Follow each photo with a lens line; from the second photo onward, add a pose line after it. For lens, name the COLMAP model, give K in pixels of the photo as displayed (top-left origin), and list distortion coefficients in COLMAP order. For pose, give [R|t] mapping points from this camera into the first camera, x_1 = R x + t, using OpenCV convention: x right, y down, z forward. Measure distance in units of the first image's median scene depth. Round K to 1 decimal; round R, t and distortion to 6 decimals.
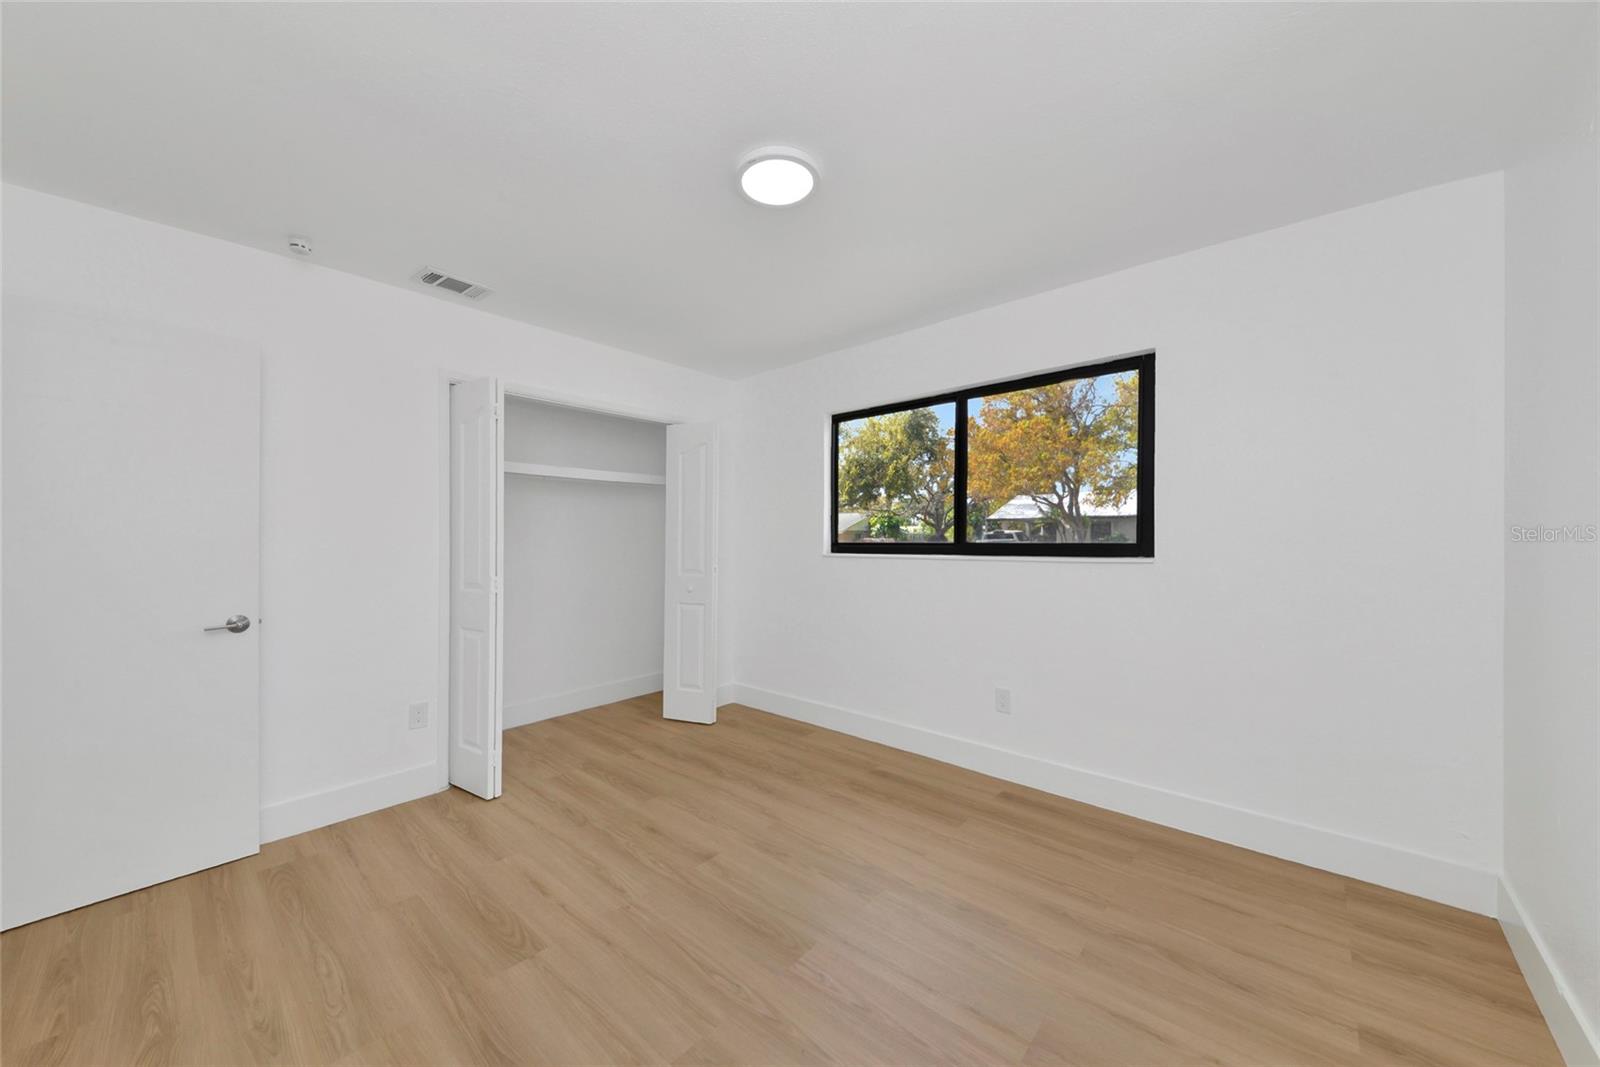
lens RADIAL K [[572.7, 0, 793.3], [0, 572.7, 547.6], [0, 0, 1]] dist [-0.001191, -0.003803]
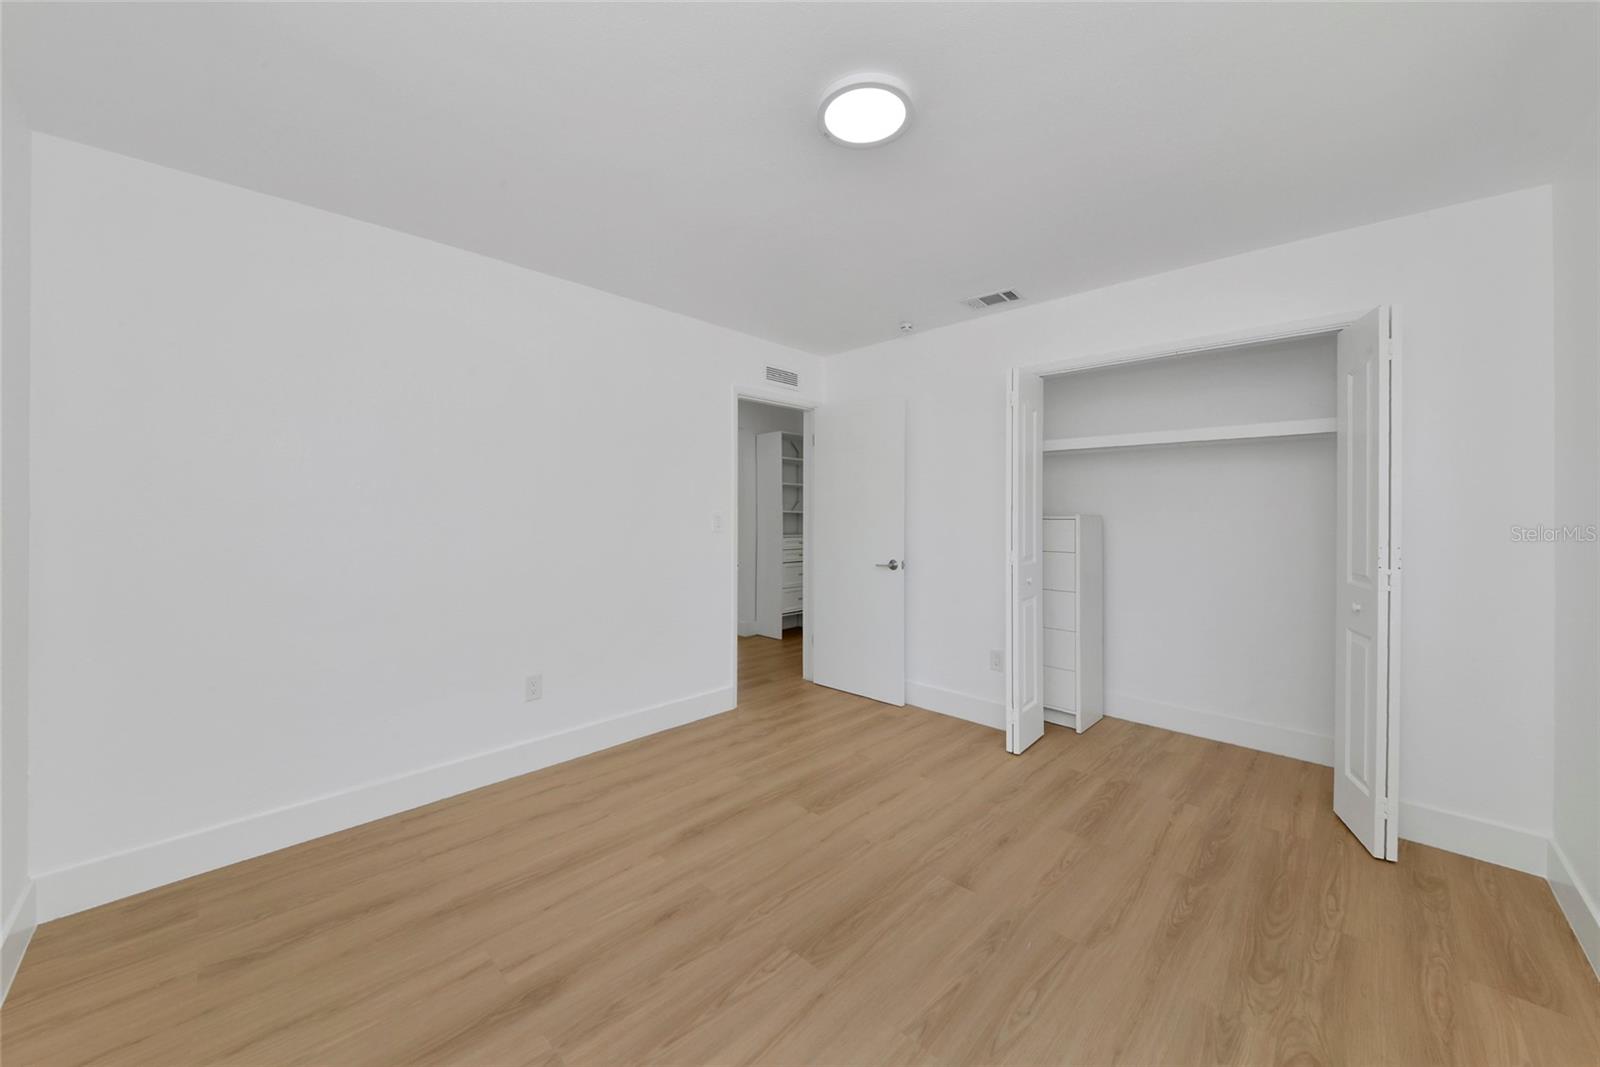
lens RADIAL K [[572.7, 0, 788.7], [0, 572.7, 519.5], [0, 0, 1]] dist [-0.001191, -0.003803]
pose [[-0.055117, 0.014922, -0.998368, 0.600647], [-0.026173, 0.999523, 0.016384, -0.015080], [0.998137, 0.027033, -0.054700, 0.640757]]
